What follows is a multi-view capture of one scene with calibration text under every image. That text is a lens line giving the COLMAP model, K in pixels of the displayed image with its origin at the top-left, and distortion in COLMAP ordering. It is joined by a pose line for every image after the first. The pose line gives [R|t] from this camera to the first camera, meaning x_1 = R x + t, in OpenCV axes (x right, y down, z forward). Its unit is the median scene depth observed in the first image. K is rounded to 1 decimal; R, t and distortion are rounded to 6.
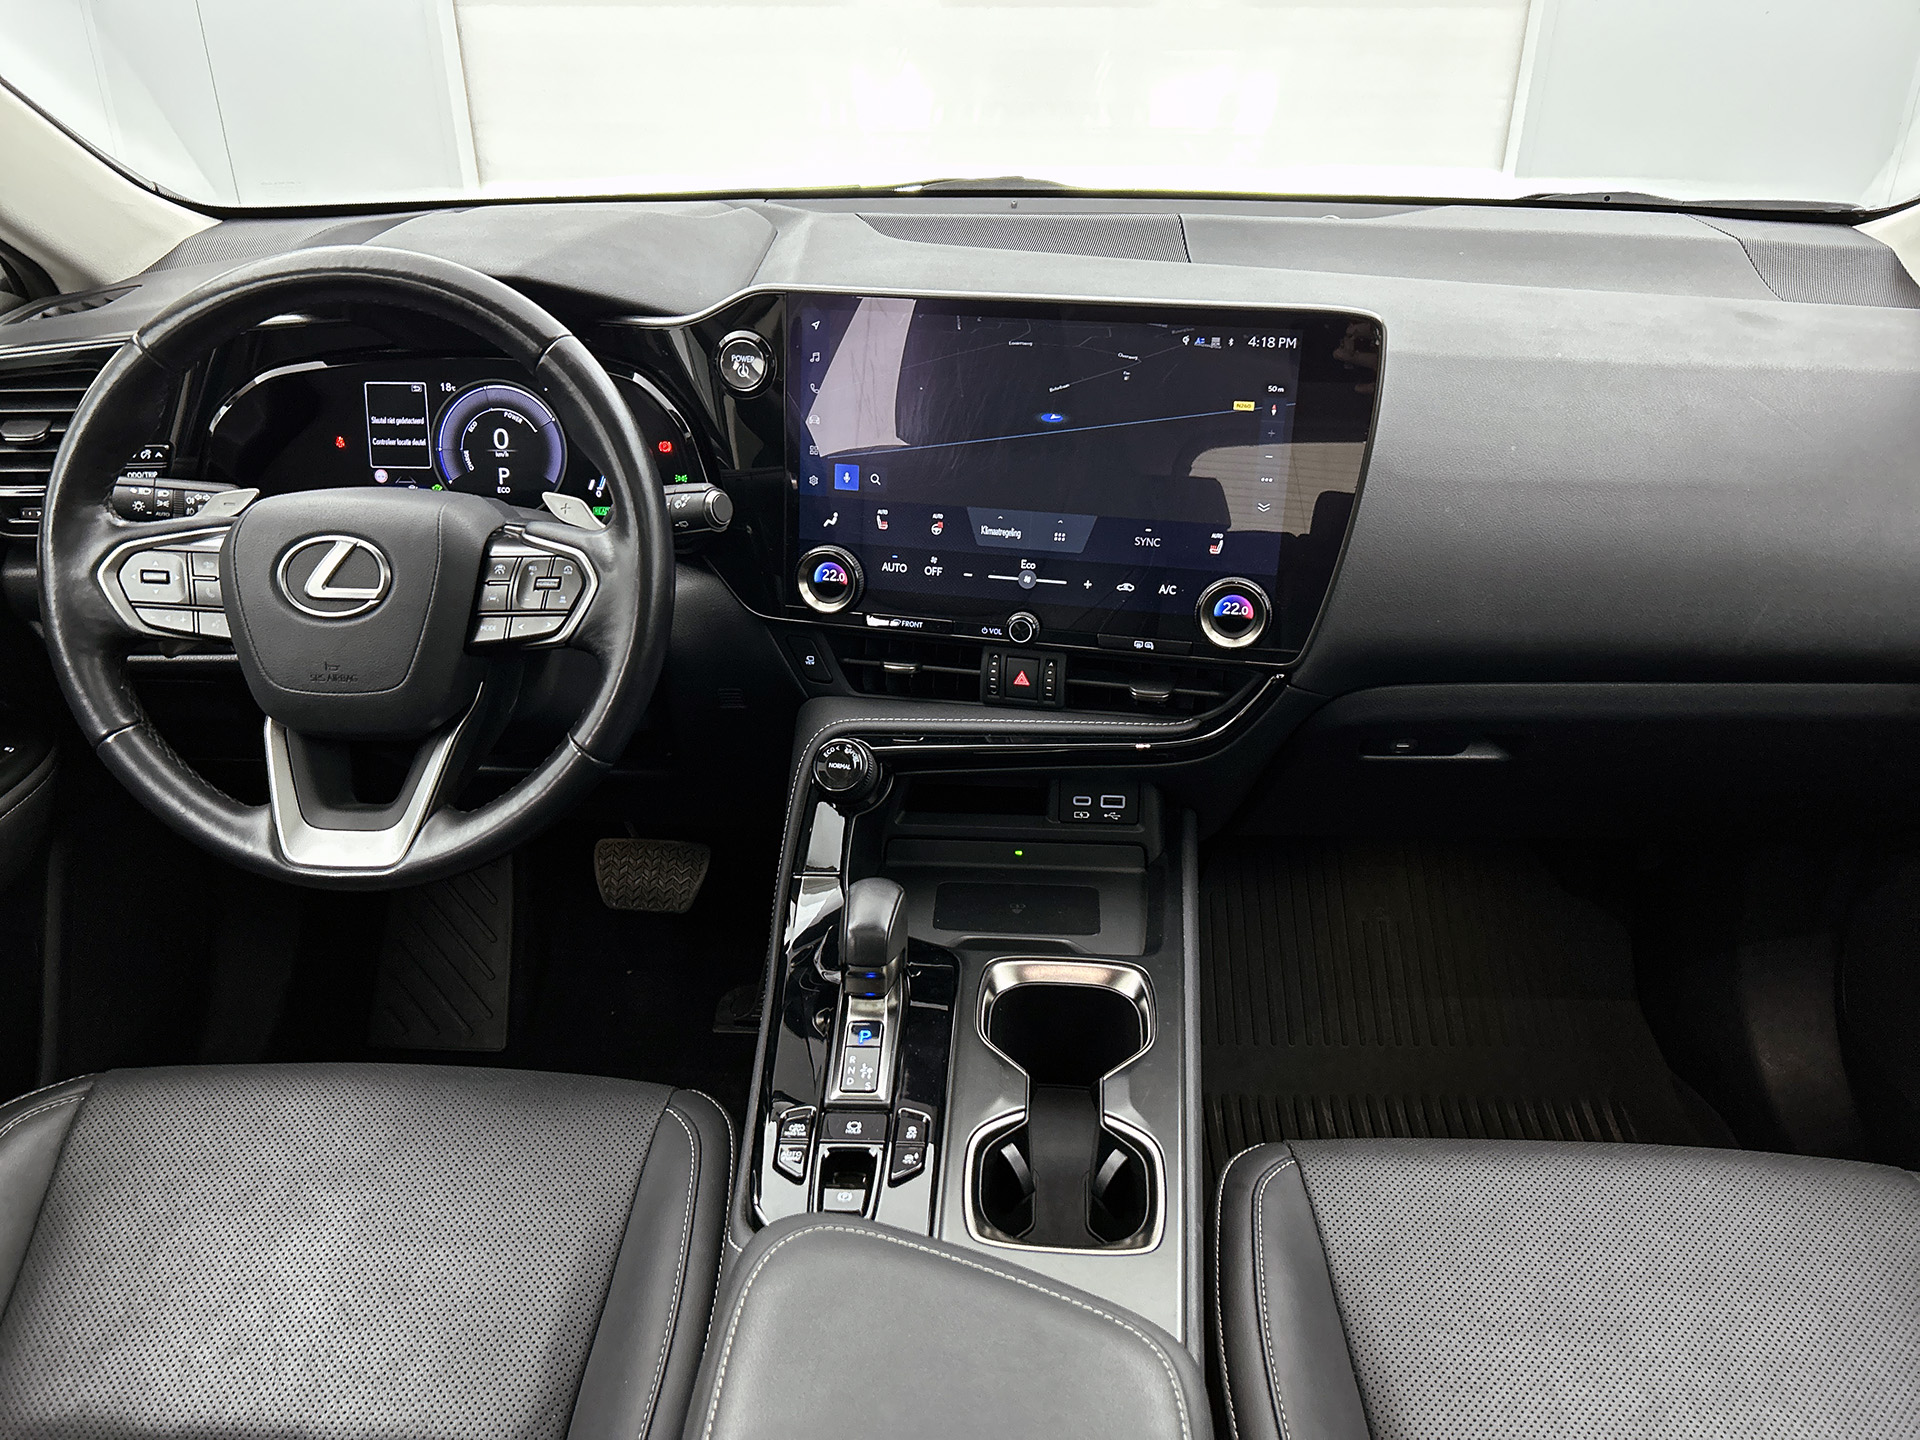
lens RADIAL K [[1489.0, 0, 942.5], [0, 1489.0, 729.9], [0, 0, 1]] dist [0.099522, -0.164334]
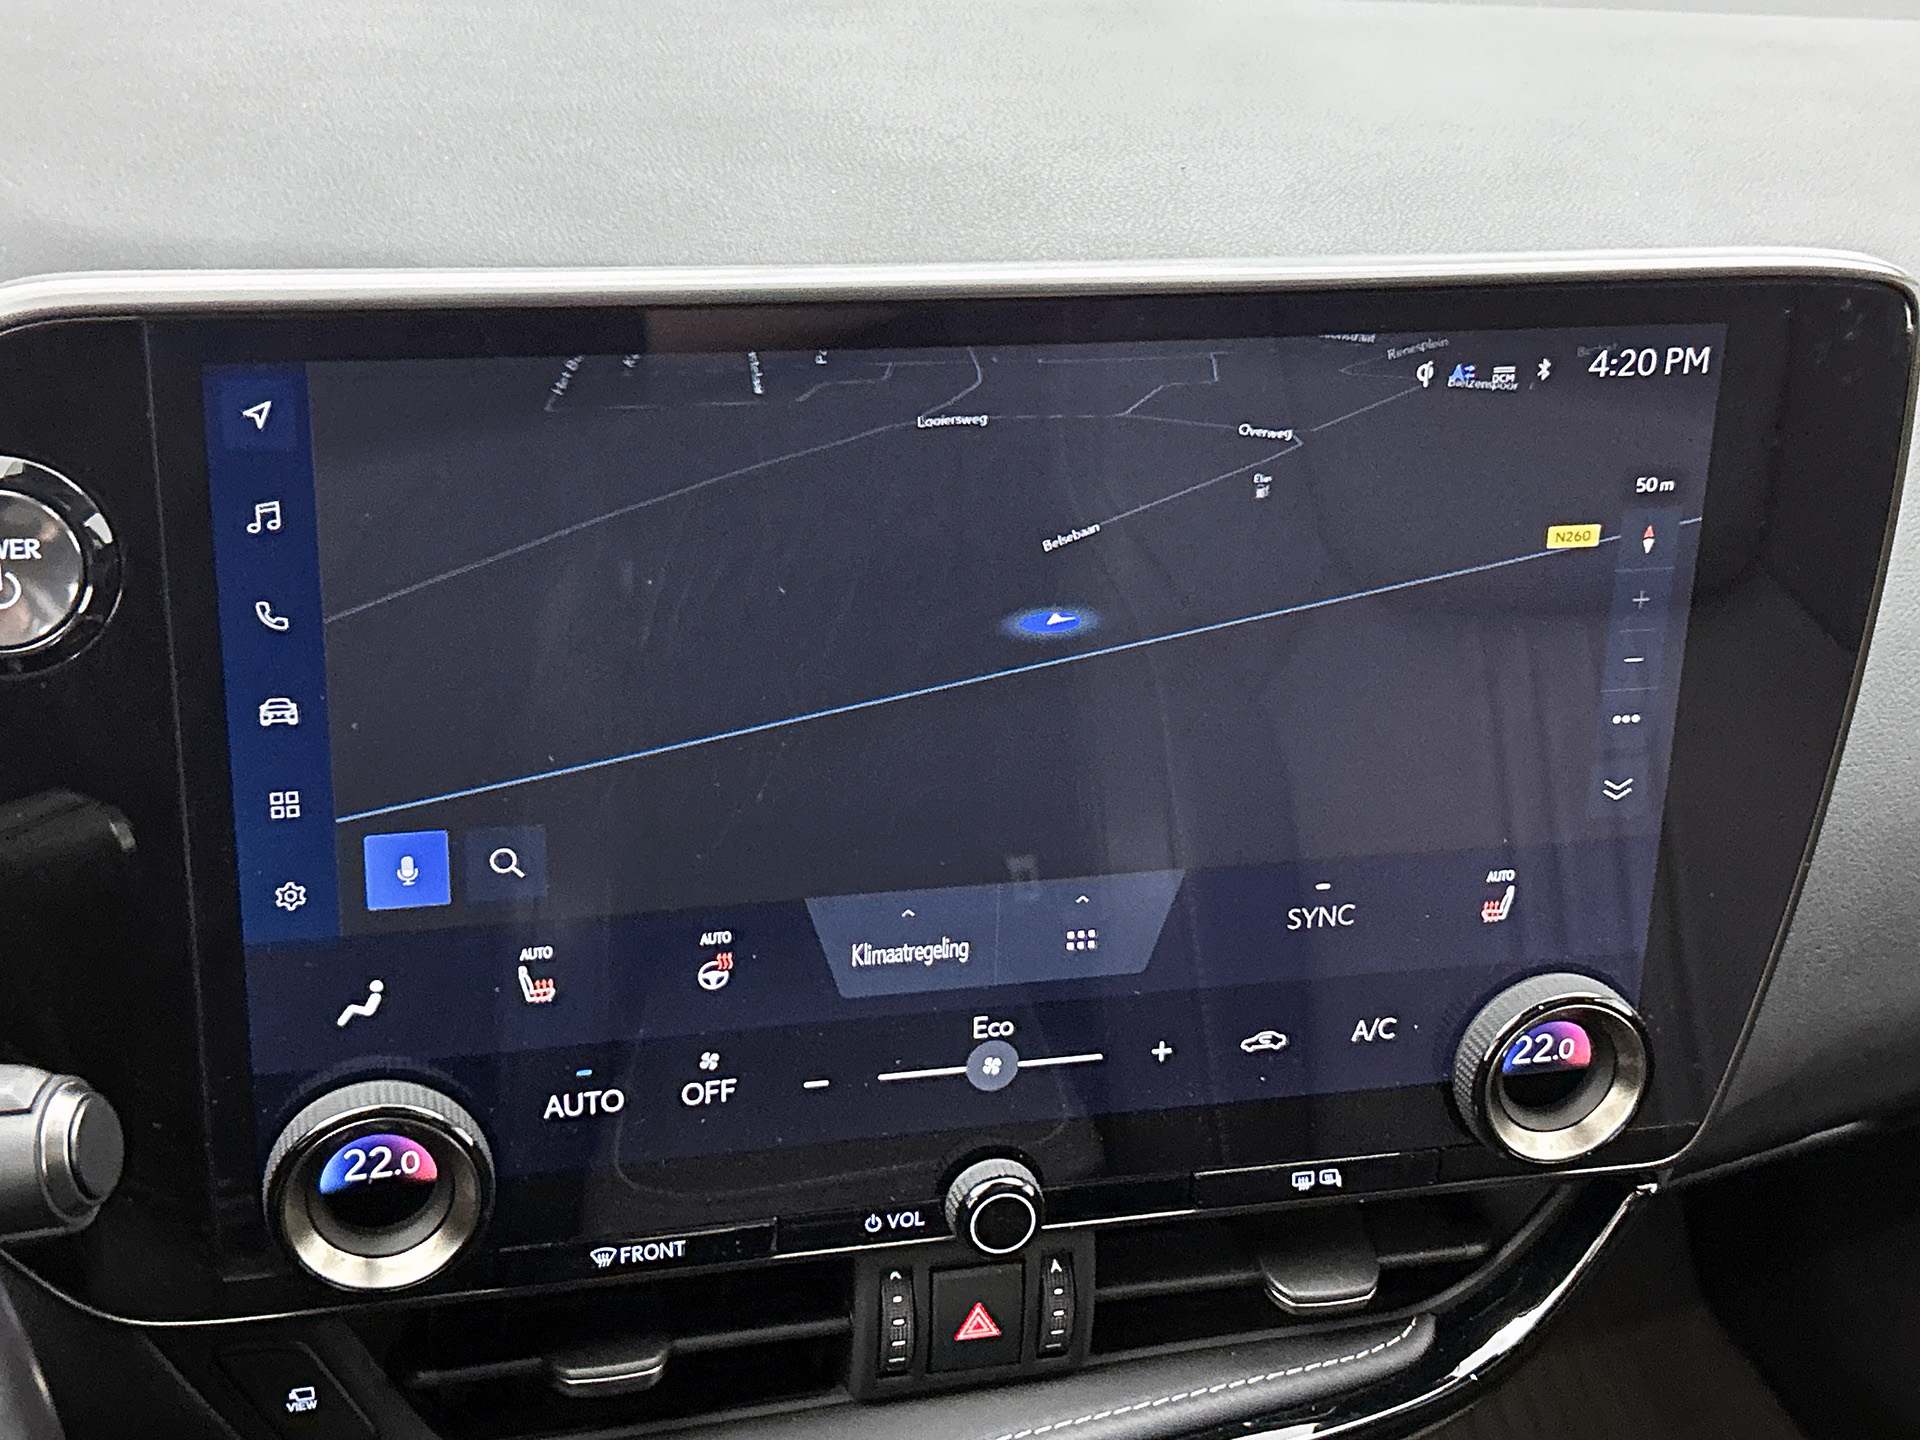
lens RADIAL K [[2634.8, 0, 966.4], [0, 2634.8, 744.3], [0, 0, 1]] dist [0.259485, -1.088667]
pose [[0.881250, -0.180717, 0.436738, -0.203122], [0.135559, 0.981837, 0.132742, -0.259367], [-0.452794, -0.057775, 0.889741, 0.476865]]
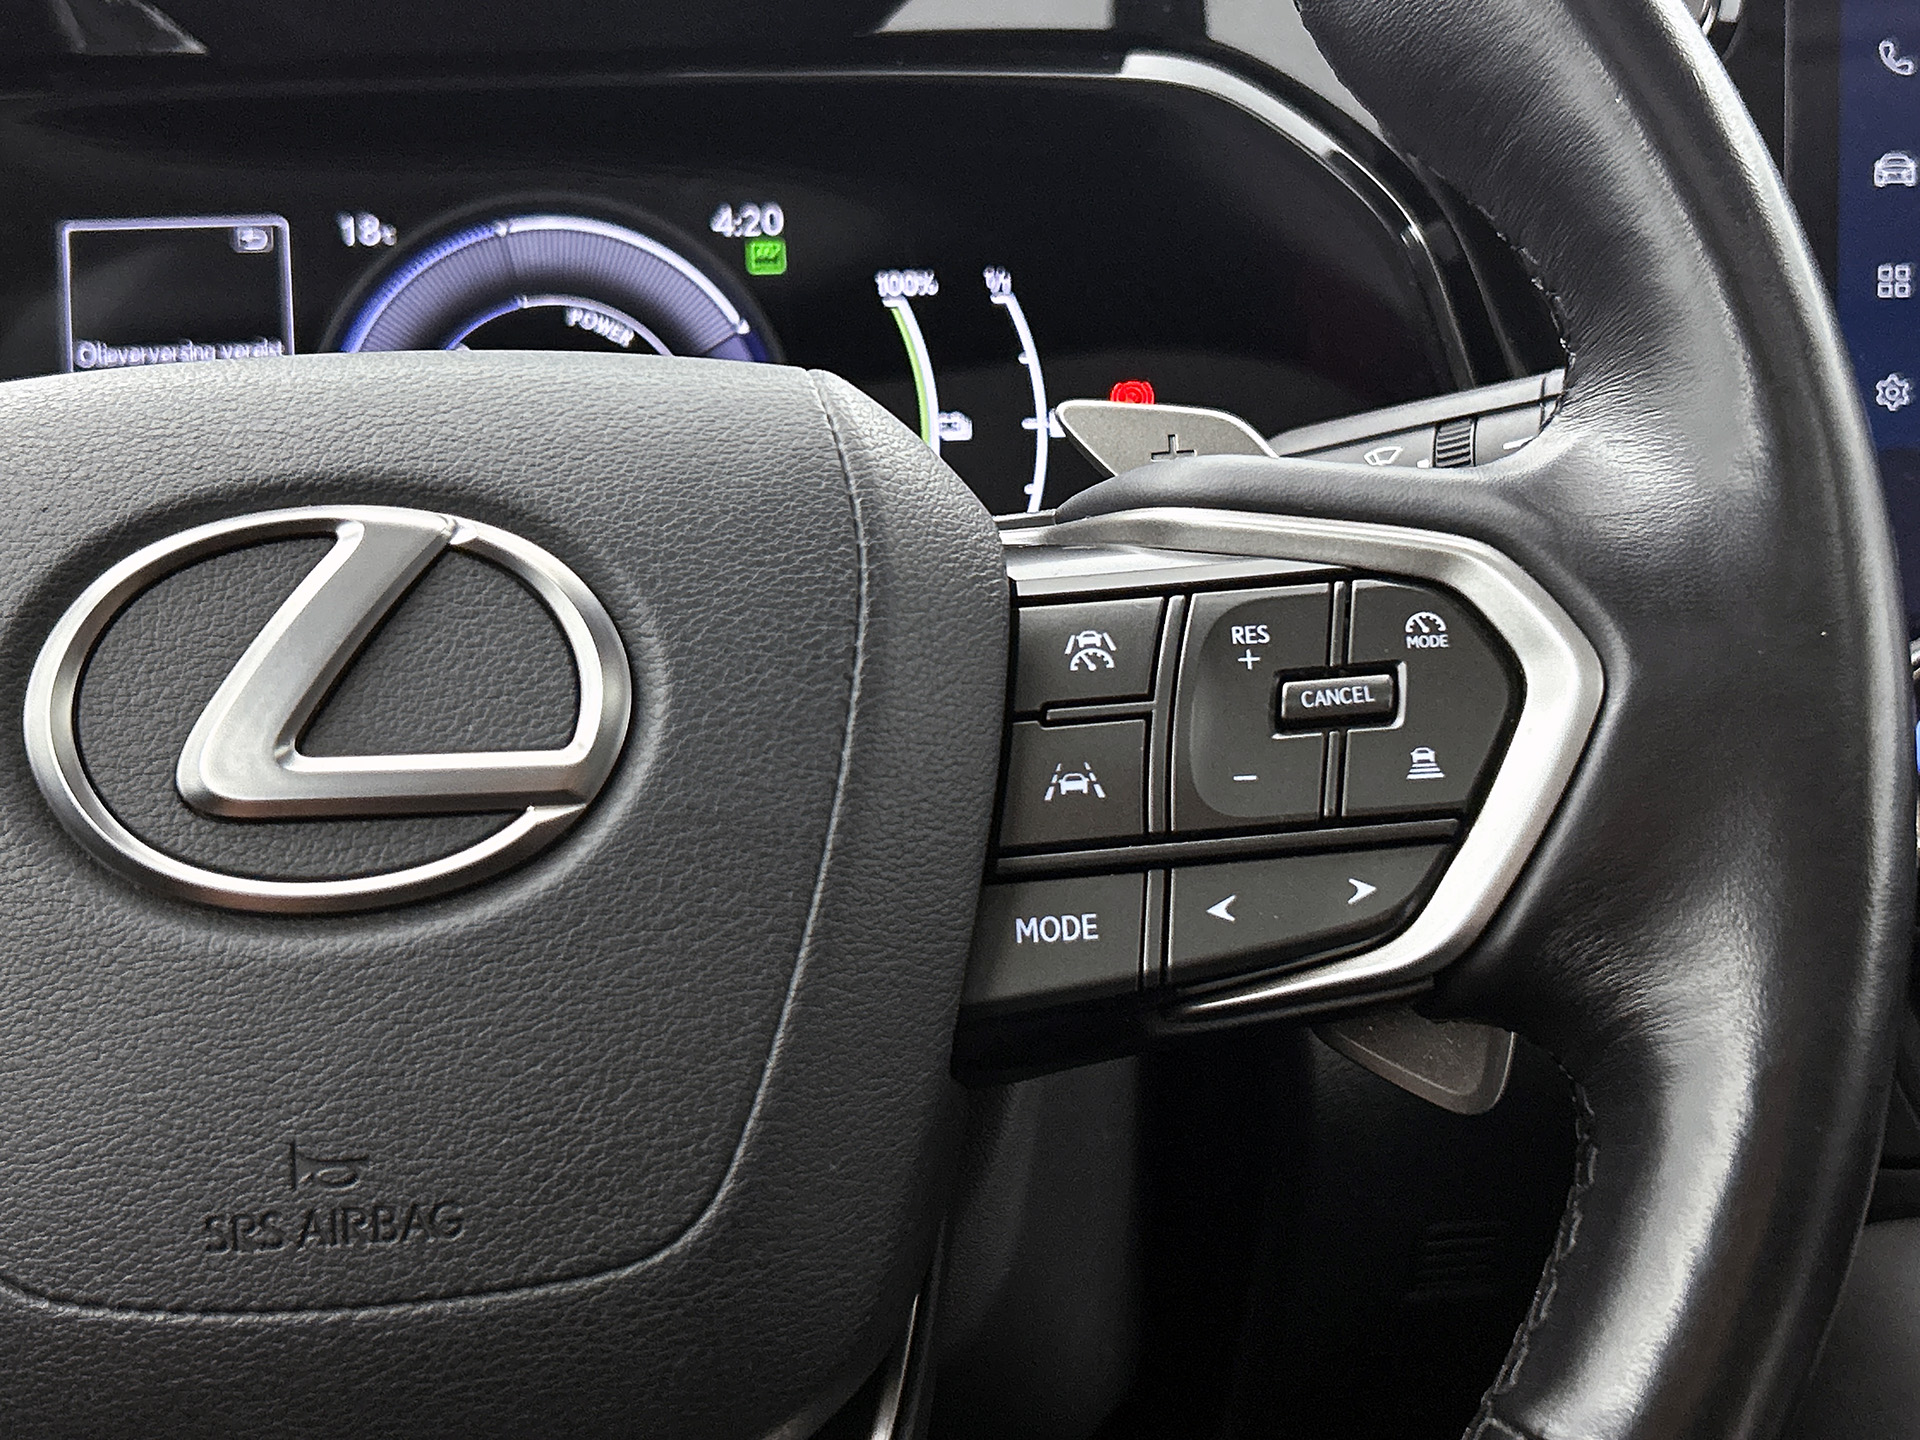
lens RADIAL K [[2634.8, 0, 966.4], [0, 2634.8, 744.3], [0, 0, 1]] dist [0.259485, -1.088667]
pose [[0.989628, -0.049732, 0.134770, -0.329936], [0.078690, 0.972561, -0.218937, -0.013045], [-0.120184, 0.227271, 0.966387, 0.588778]]
